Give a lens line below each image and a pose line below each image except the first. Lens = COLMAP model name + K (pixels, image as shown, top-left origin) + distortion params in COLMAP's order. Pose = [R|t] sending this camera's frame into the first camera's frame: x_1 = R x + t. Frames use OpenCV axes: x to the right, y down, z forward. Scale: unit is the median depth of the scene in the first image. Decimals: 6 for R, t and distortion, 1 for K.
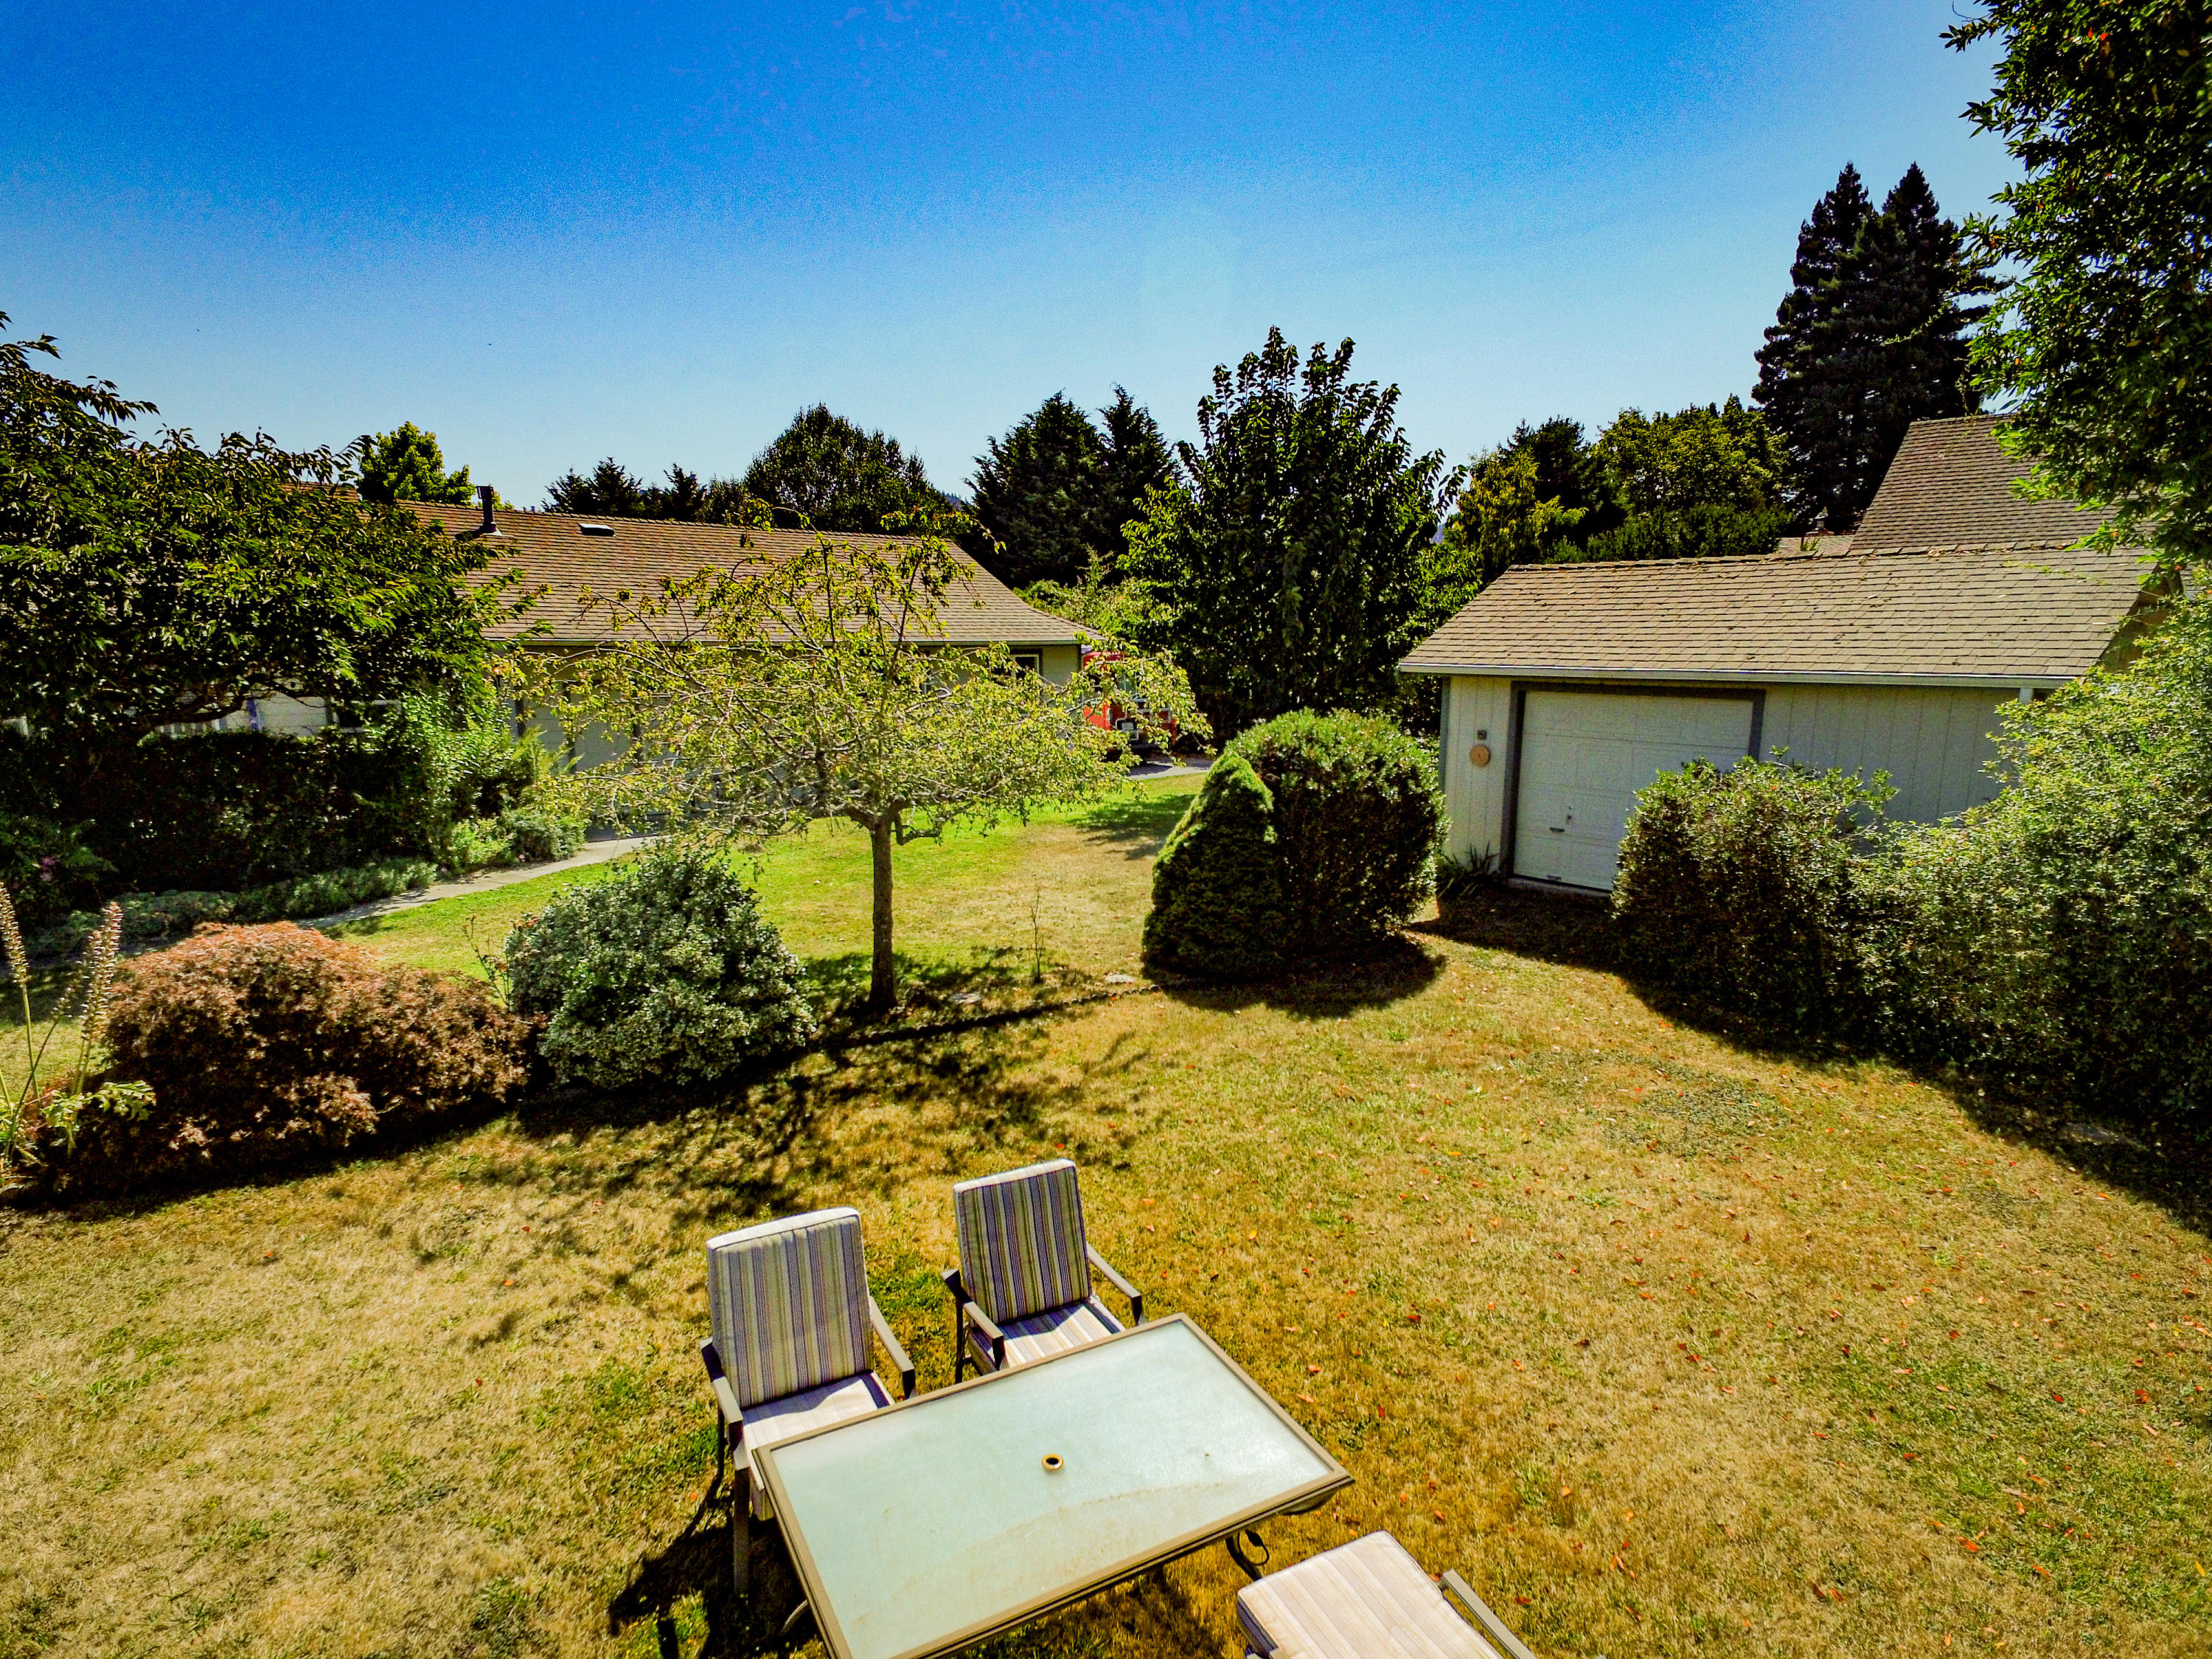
lens RADIAL K [[1241.4, 0, 1101.3], [0, 1241.4, 840.5], [0, 0, 1]] dist [0.142976, -0.093555]
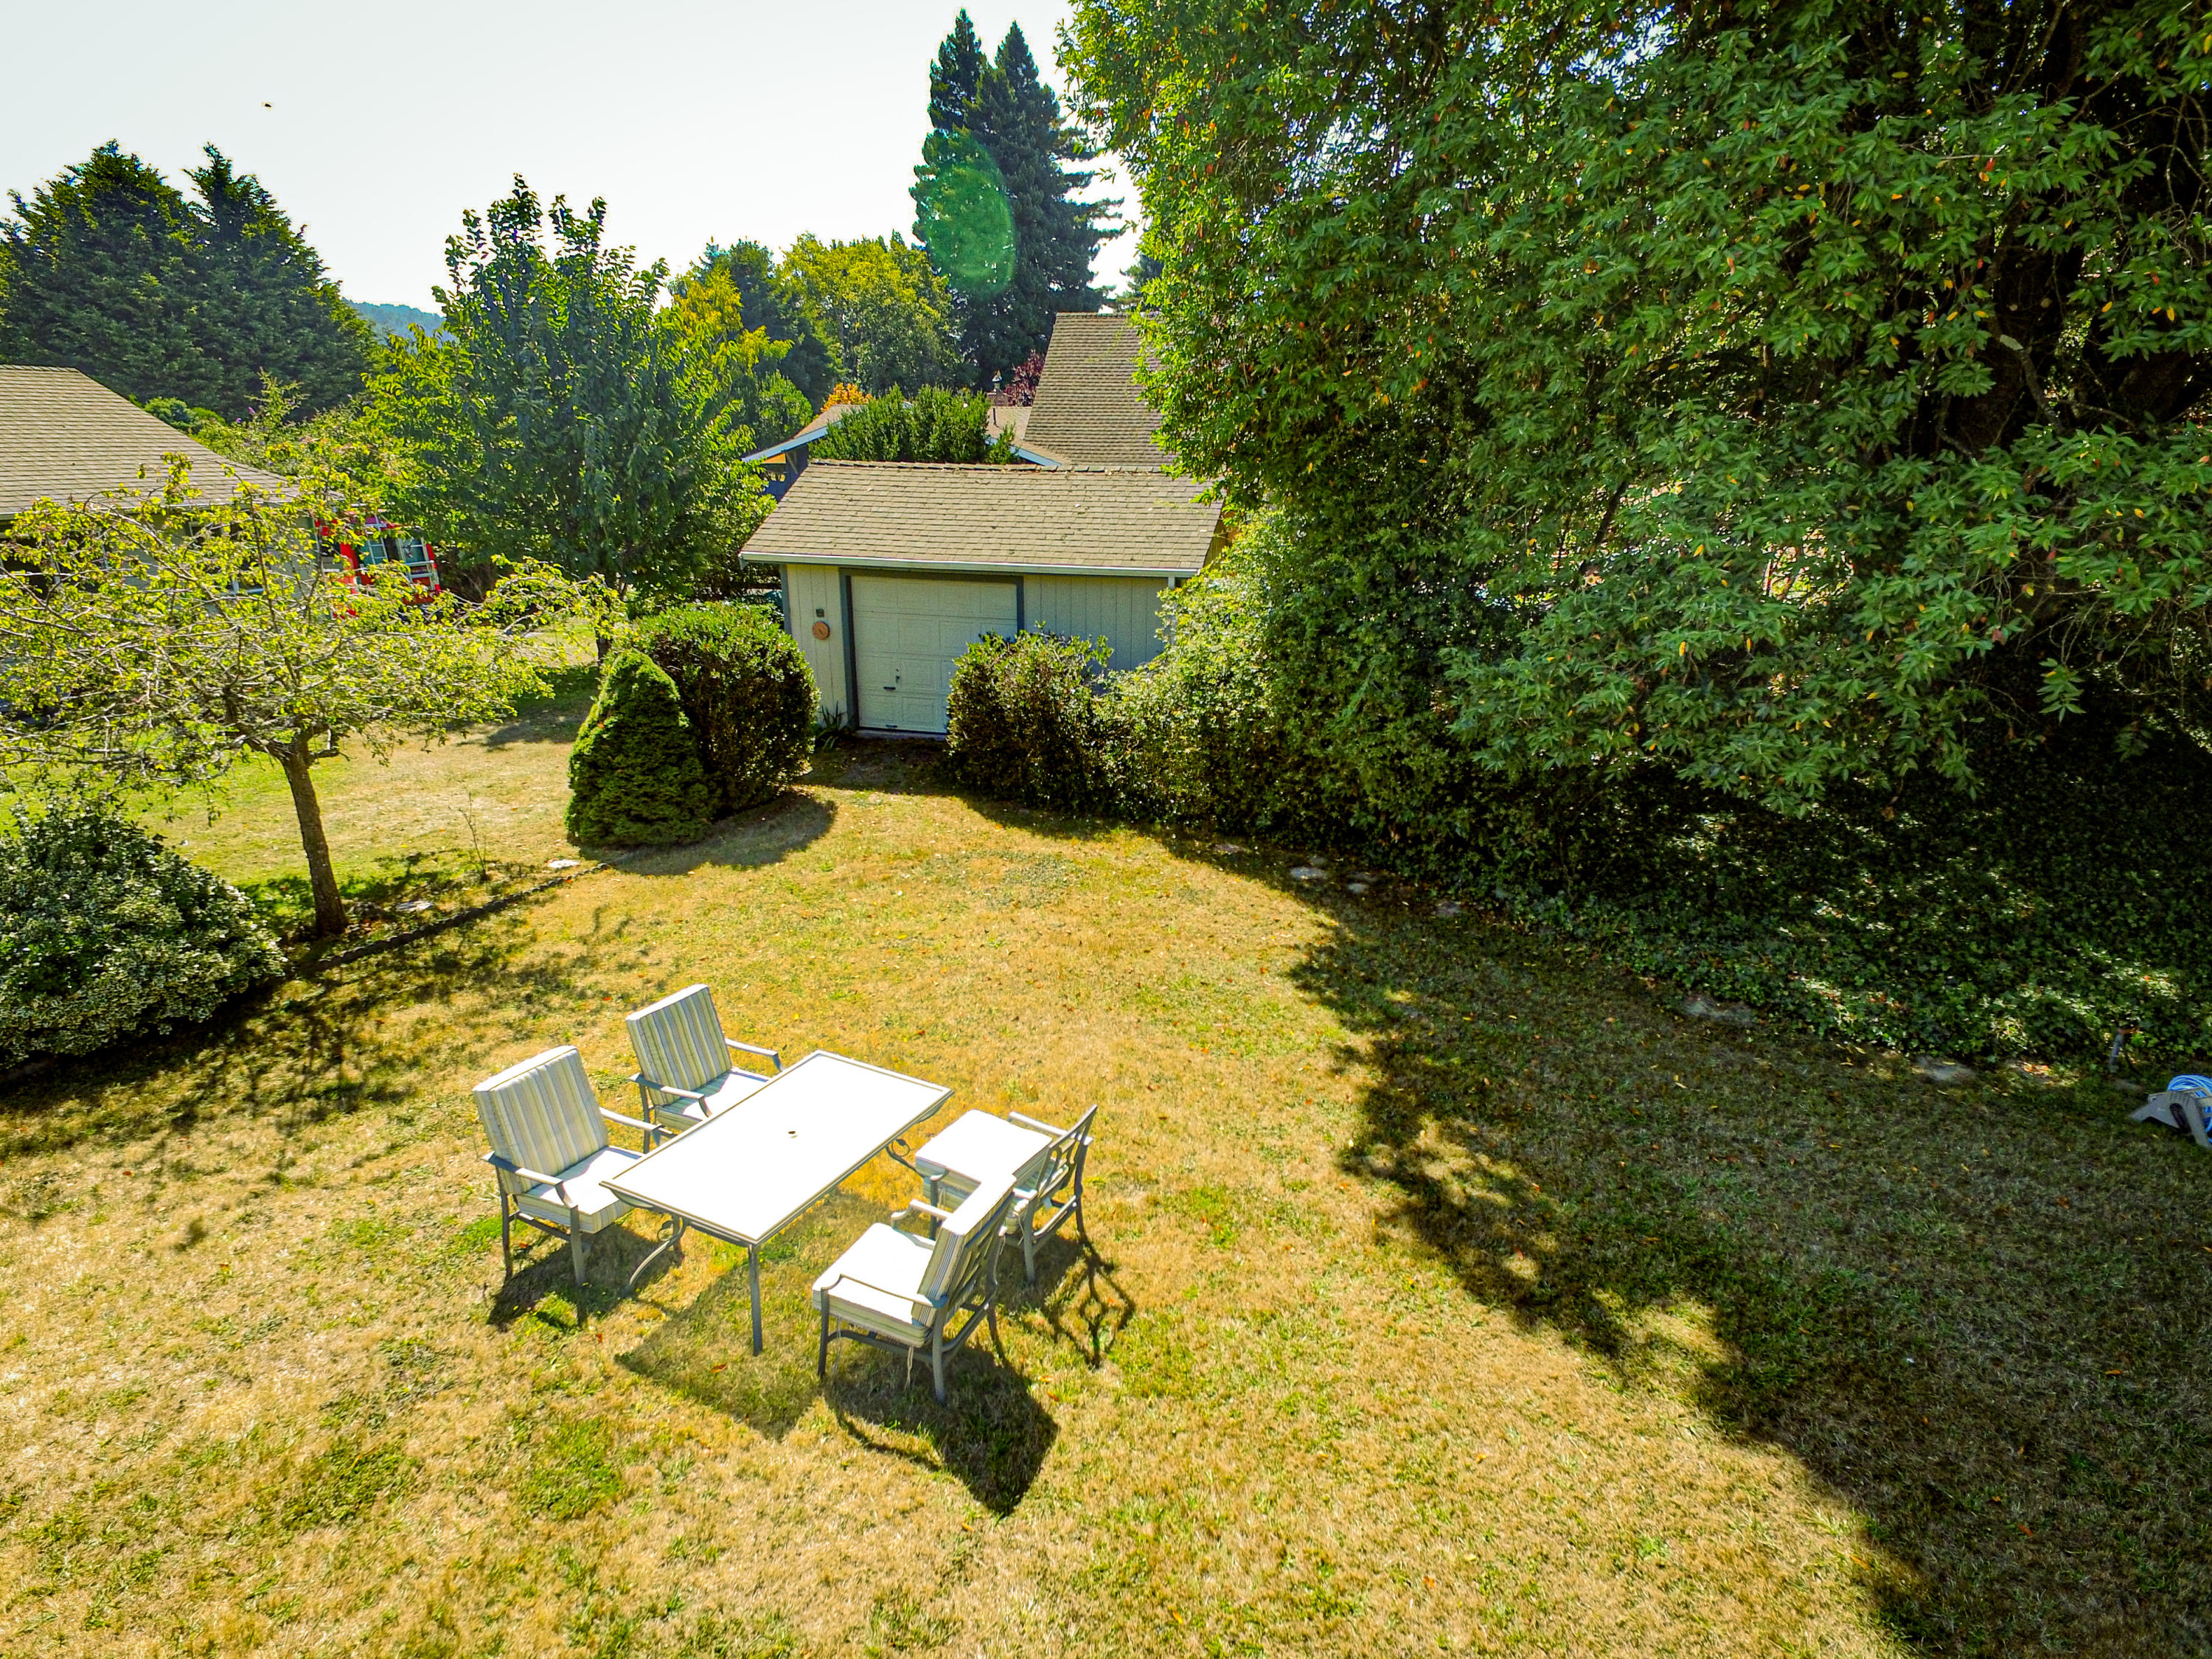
lens RADIAL K [[1241.4, 0, 1101.3], [0, 1241.4, 840.5], [0, 0, 1]] dist [0.142976, -0.093555]
pose [[0.833336, -0.160283, 0.529018, -0.206011], [0.090912, 0.983746, 0.154848, -0.046584], [-0.545240, -0.080946, 0.834363, -0.233435]]
